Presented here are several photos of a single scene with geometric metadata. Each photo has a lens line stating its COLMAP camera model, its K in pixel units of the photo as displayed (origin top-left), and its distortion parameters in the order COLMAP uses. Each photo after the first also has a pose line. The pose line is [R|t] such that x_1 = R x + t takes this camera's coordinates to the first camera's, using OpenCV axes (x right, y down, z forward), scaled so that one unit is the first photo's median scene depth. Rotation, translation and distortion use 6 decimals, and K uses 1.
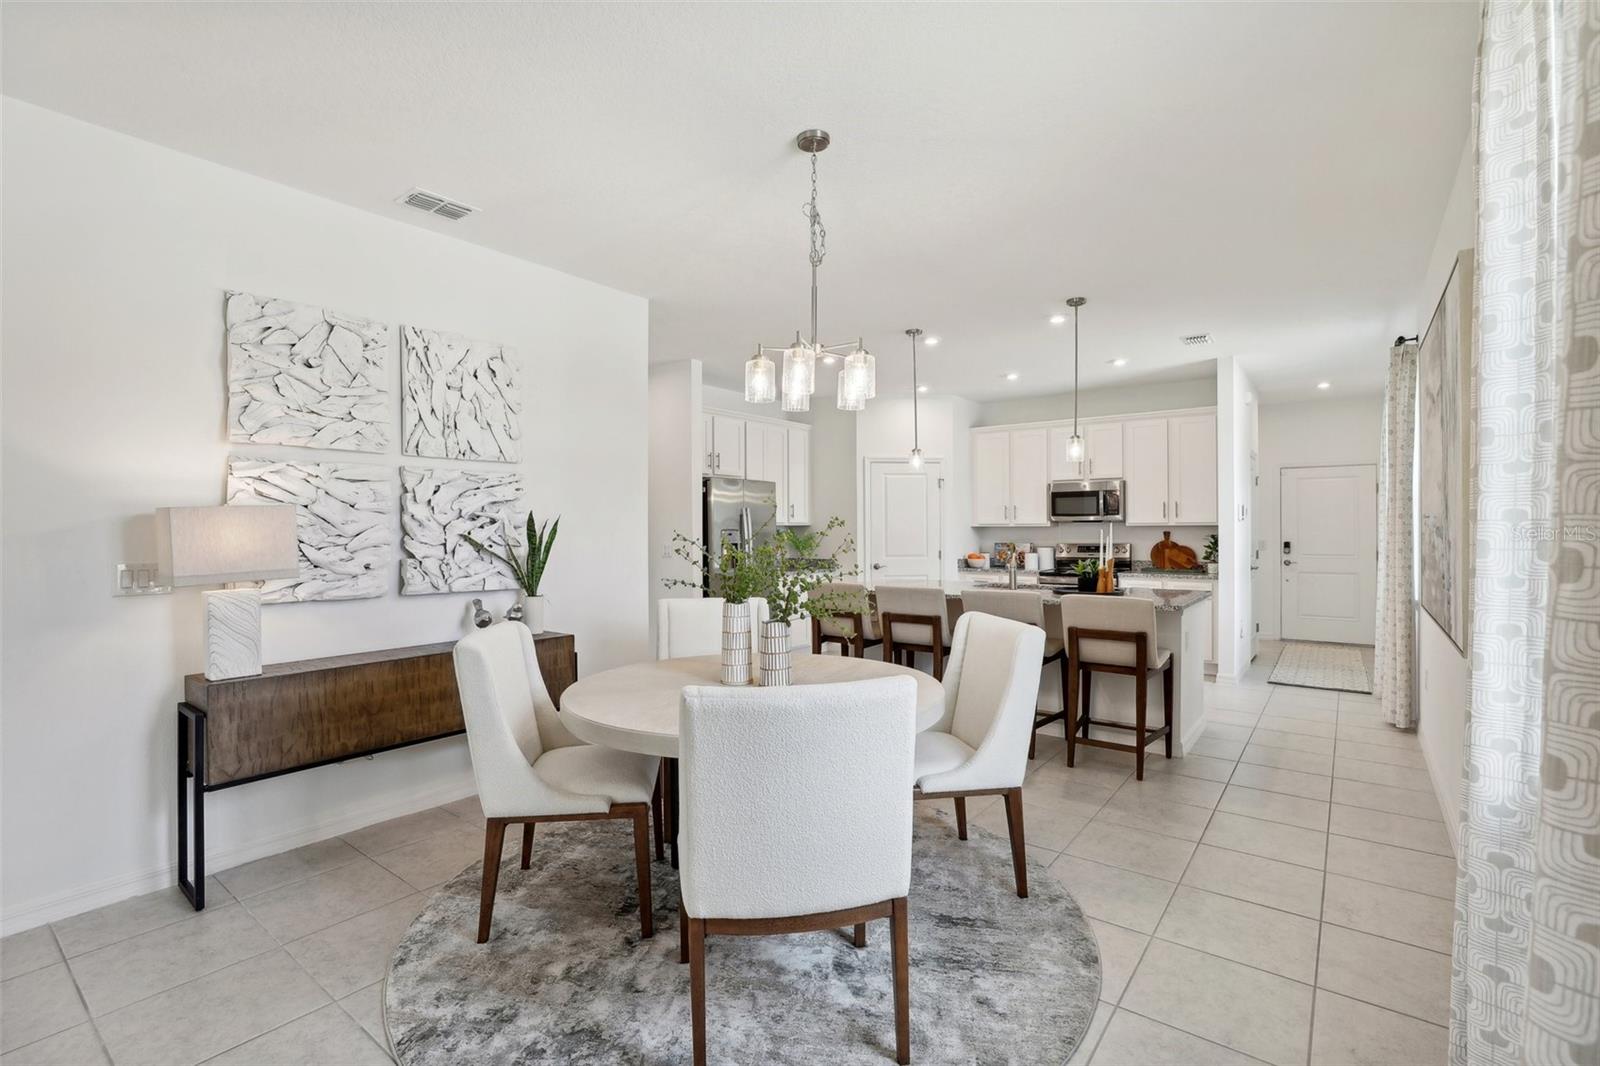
lens RADIAL K [[733.5, 0, 800.8], [0, 733.5, 532.5], [0, 0, 1]] dist [-0.026653, 0.003670]
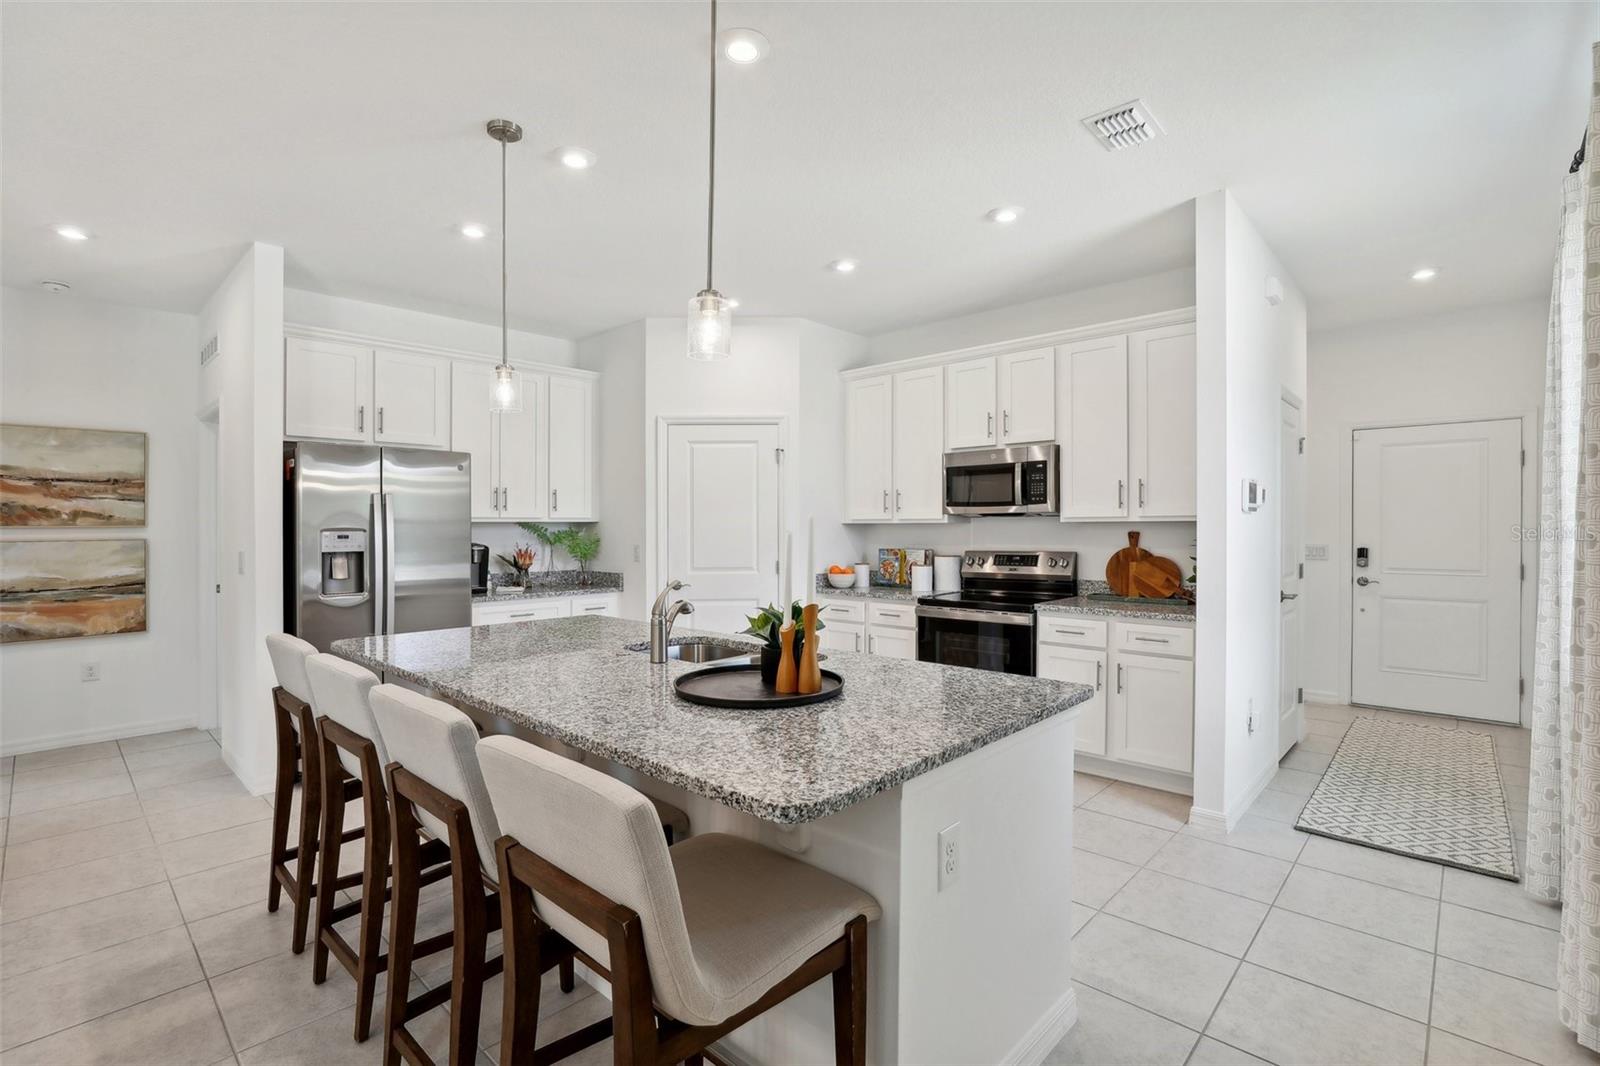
lens RADIAL K [[733.5, 0, 802.0], [0, 733.5, 535.5], [0, 0, 1]] dist [-0.026653, 0.003670]
pose [[0.994784, 0.000142, -0.102001, 0.297462], [0.000637, 0.999971, 0.007596, -0.003006], [0.101999, -0.007621, 0.994755, 0.390905]]
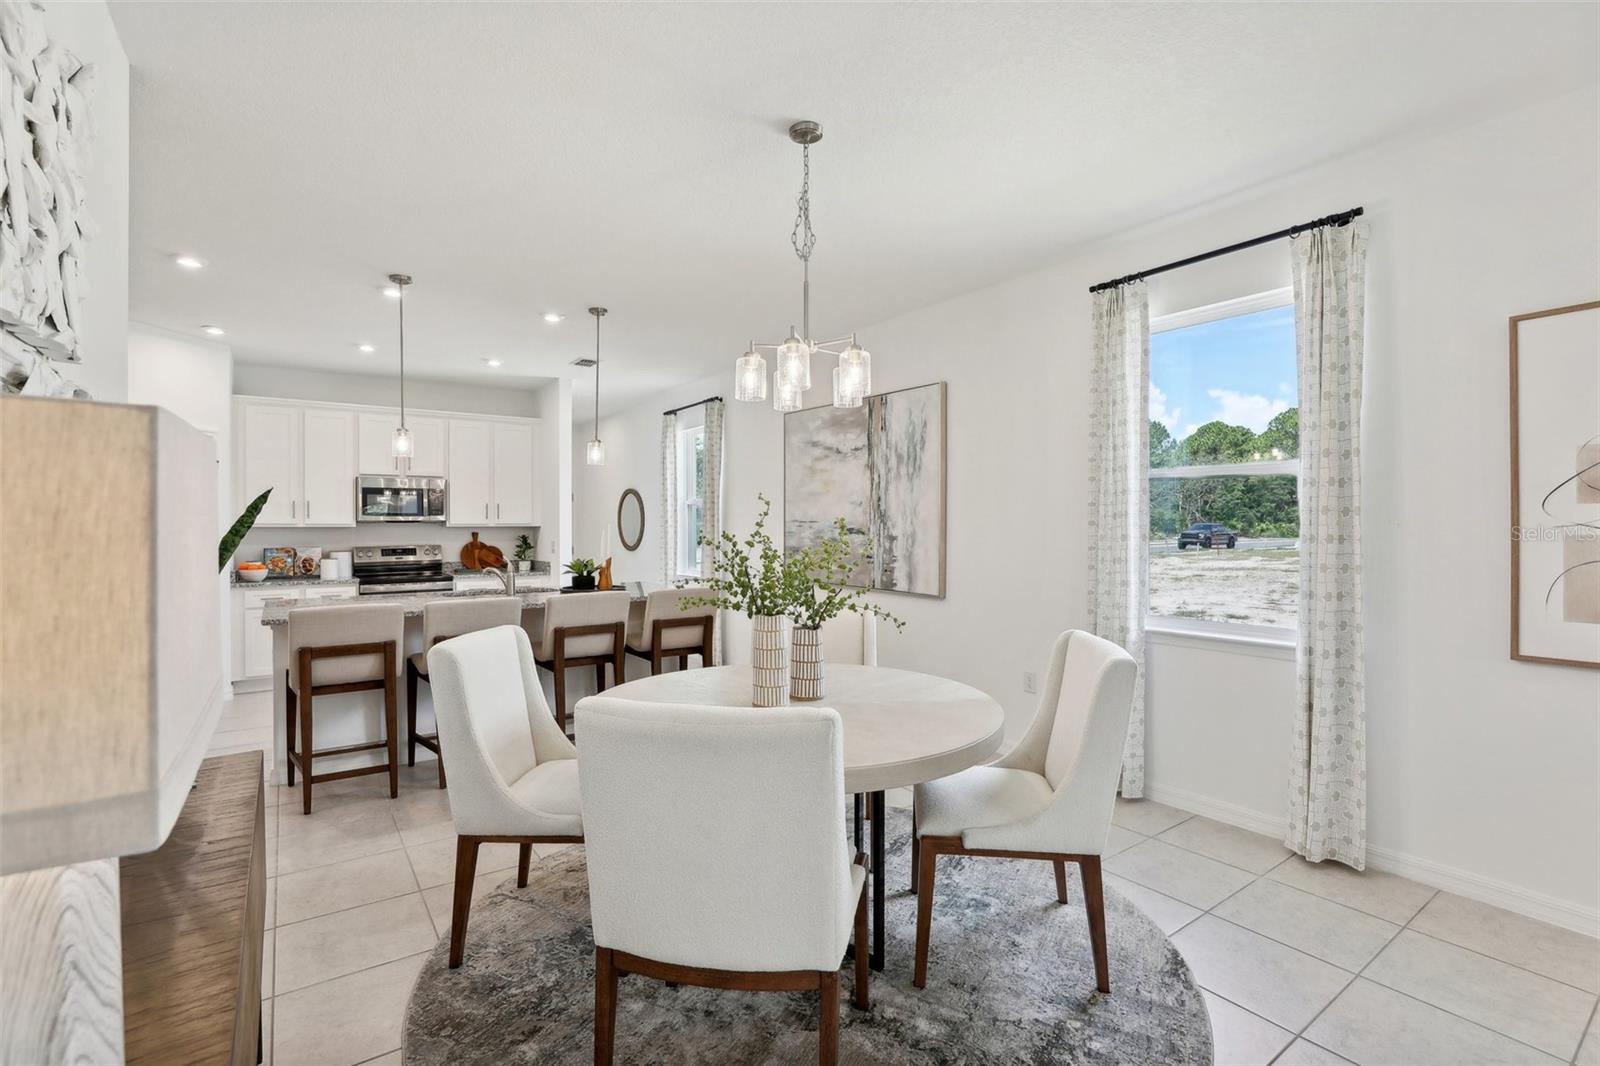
lens RADIAL K [[733.5, 0, 805.9], [0, 733.5, 526.7], [0, 0, 1]] dist [-0.026653, 0.003670]
pose [[0.290873, 0.002390, 0.956759, -0.337553], [0.007593, 0.999960, -0.004807, -0.001054], [-0.956732, 0.008663, 0.290843, 0.261591]]
